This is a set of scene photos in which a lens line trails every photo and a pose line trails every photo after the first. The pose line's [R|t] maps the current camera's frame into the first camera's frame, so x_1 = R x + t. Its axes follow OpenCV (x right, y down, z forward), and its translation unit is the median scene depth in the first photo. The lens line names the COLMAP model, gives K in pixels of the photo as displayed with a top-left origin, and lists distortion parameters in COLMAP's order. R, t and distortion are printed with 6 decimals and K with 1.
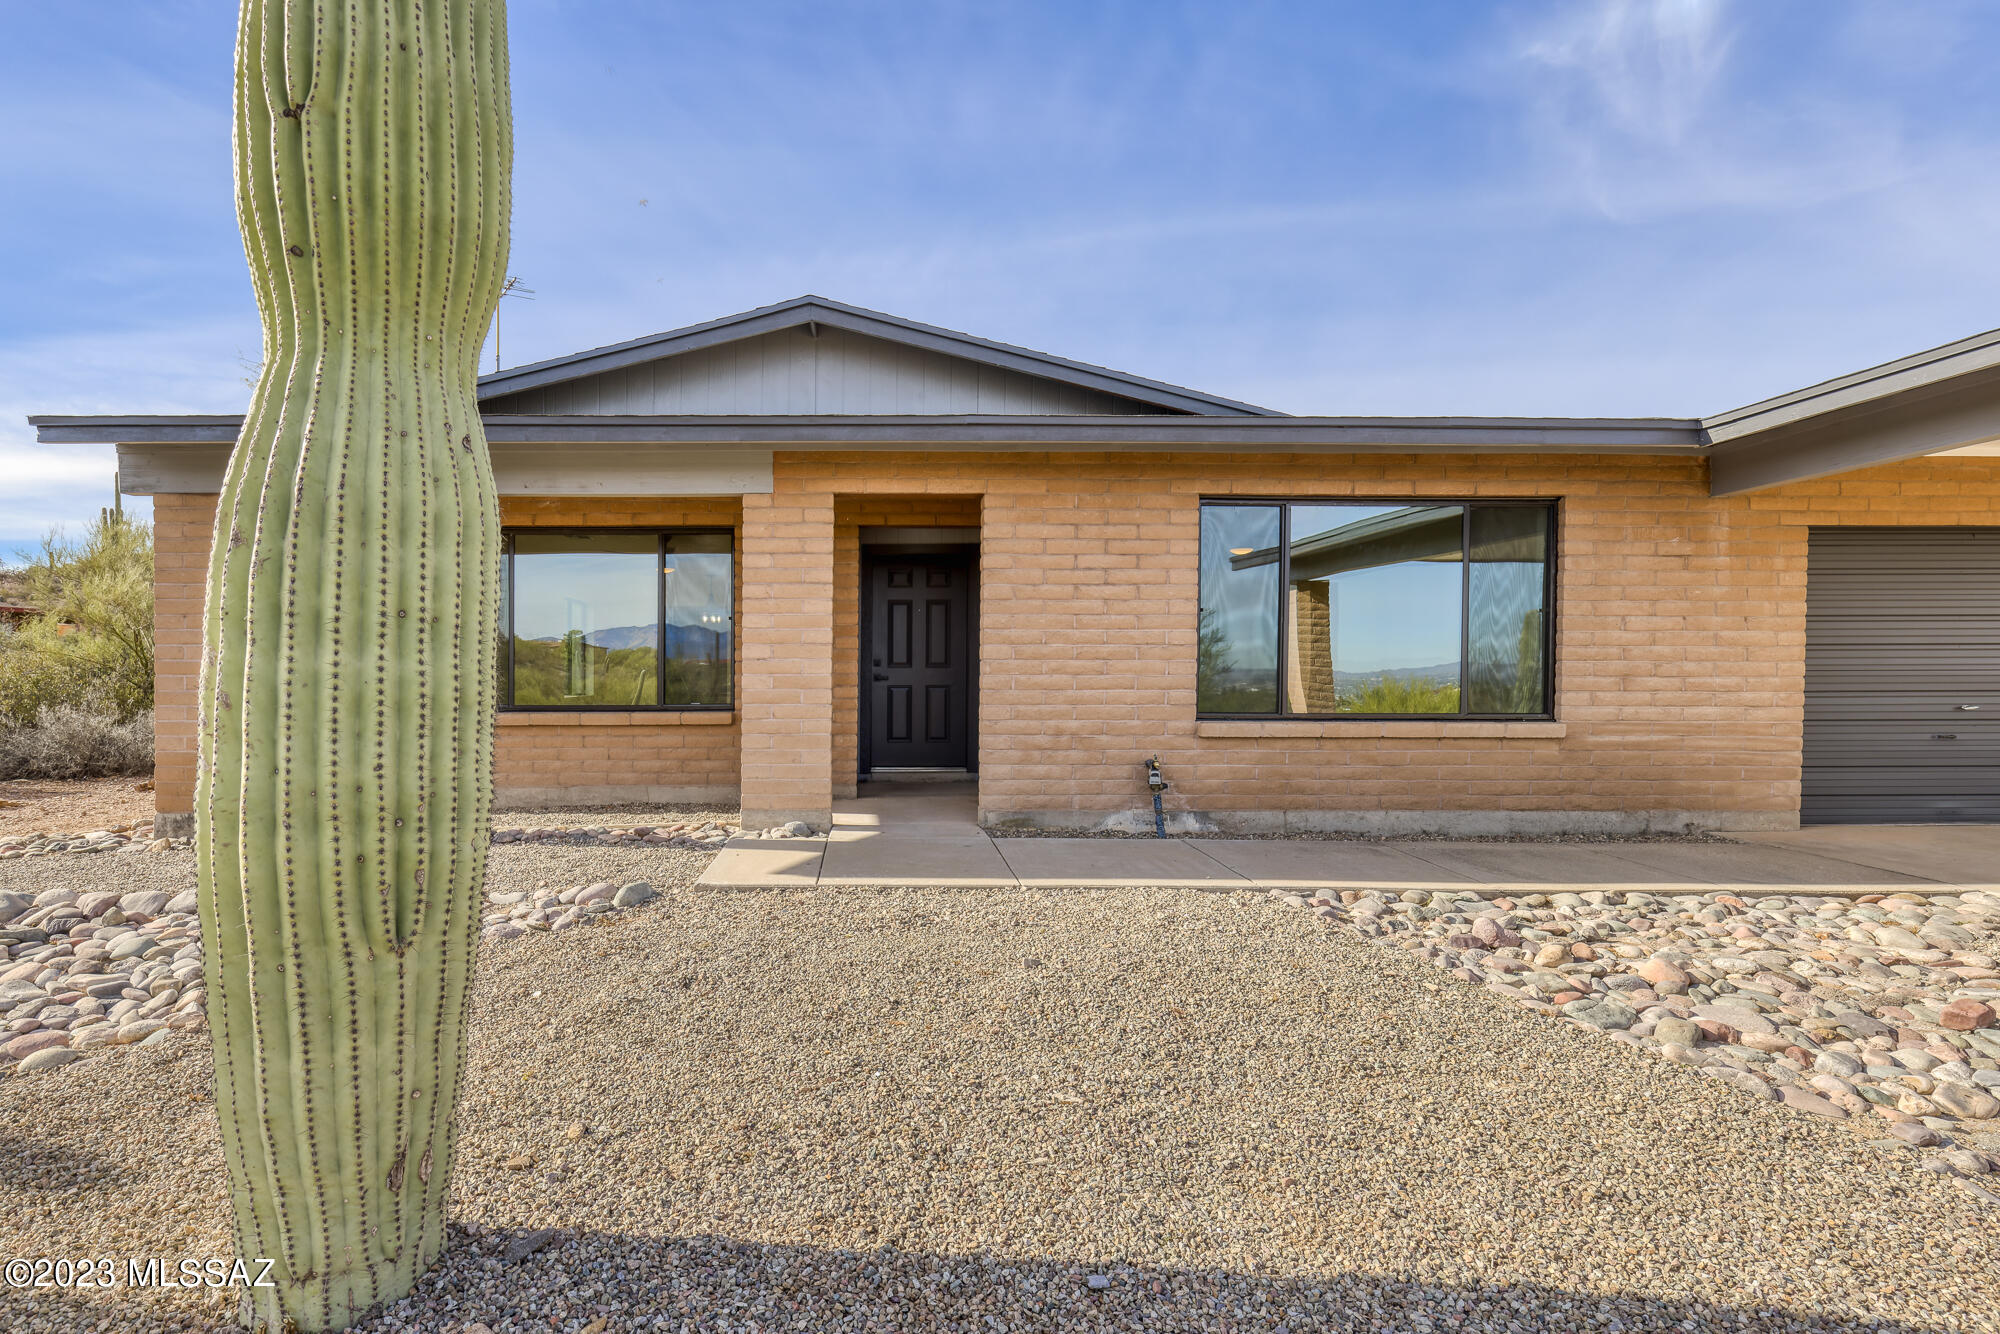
lens RADIAL K [[915.8, 0, 1000.0], [0, 915.8, 667.0], [0, 0, 1]] dist [0.013658, 0.000119]
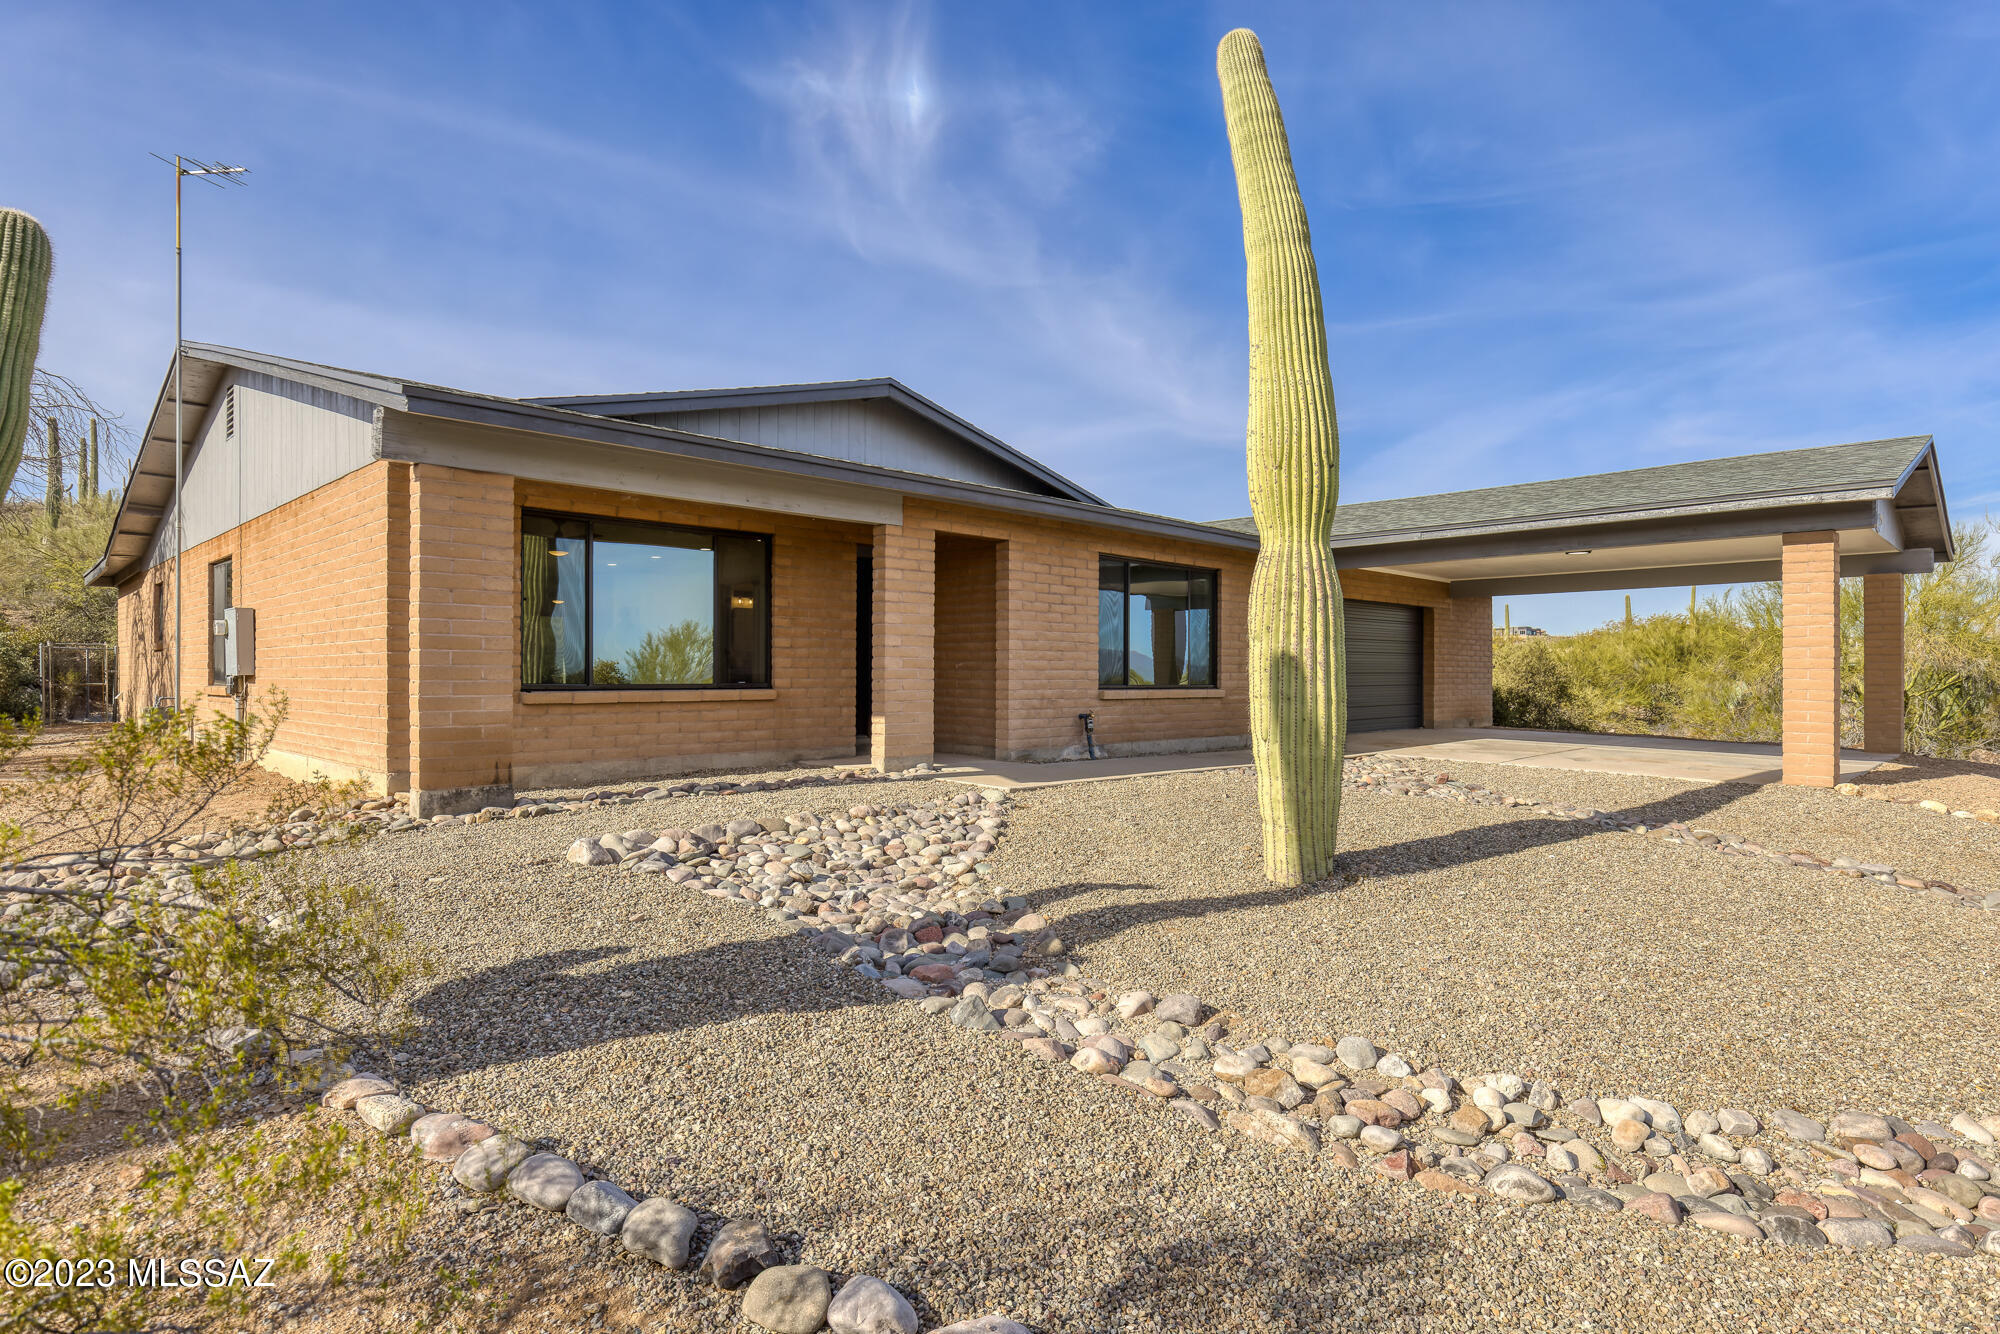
lens RADIAL K [[1090.9, 0, 1000.0], [0, 1090.9, 667.0], [0, 0, 1]] dist [-0.001536, -0.000078]
pose [[0.713100, 0.008507, 0.701011, -1.228143], [-0.008171, 0.999959, -0.003823, 0.025563], [-0.701015, -0.003002, 0.713140, -0.259488]]
